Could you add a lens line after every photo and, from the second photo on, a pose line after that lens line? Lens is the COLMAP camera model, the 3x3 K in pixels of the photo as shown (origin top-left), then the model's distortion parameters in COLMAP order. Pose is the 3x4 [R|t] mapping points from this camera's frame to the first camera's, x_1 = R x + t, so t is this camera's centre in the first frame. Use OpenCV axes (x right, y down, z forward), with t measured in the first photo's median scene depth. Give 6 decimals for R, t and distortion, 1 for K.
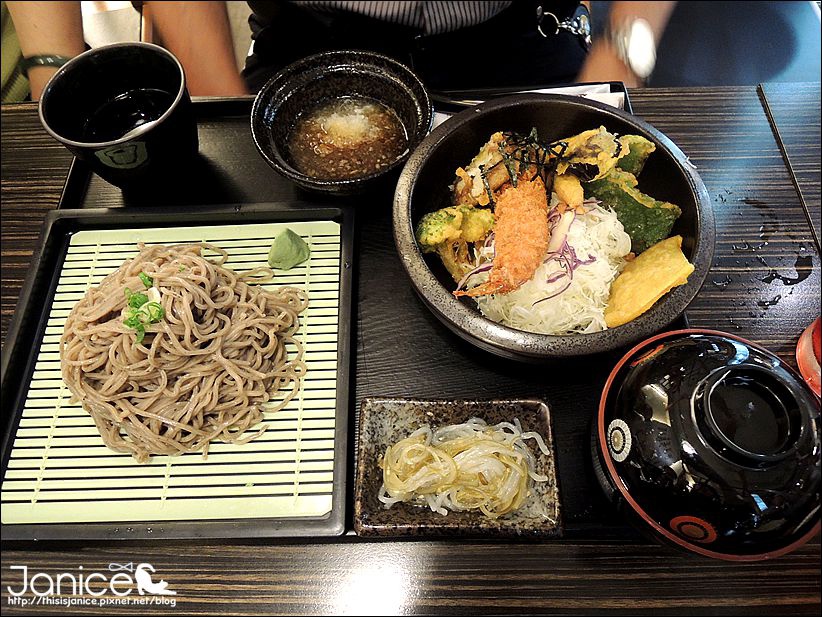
lens RADIAL K [[570.1, 0, 412.3], [0, 570.1, 310.0], [0, 0, 1]] dist [-0.008961, -0.003568]
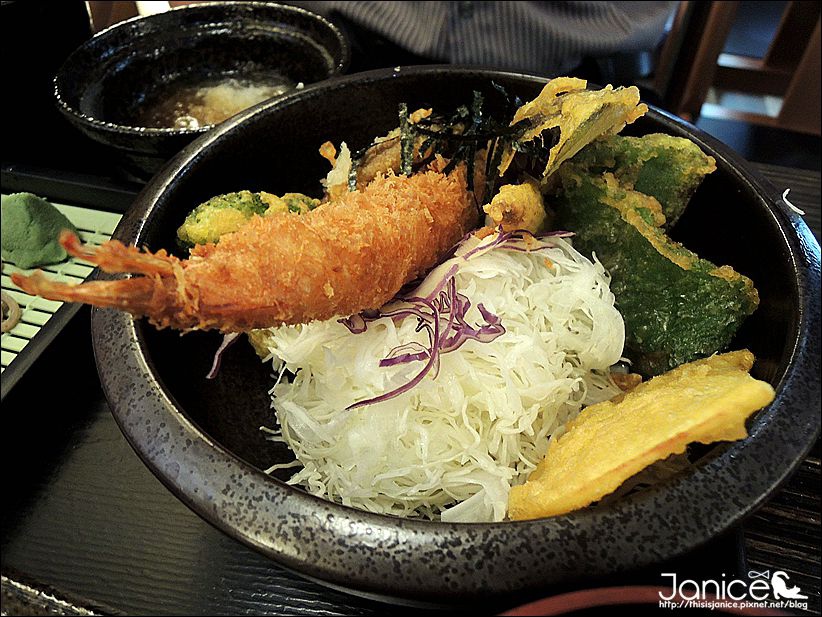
lens RADIAL K [[570.1, 0, 409.1], [0, 570.1, 307.1], [0, 0, 1]] dist [-0.008961, -0.003568]
pose [[0.963832, 0.210788, -0.163084, 0.292212], [-0.244868, 0.941956, -0.229690, 0.000643], [0.105202, 0.261317, 0.959503, 0.564800]]
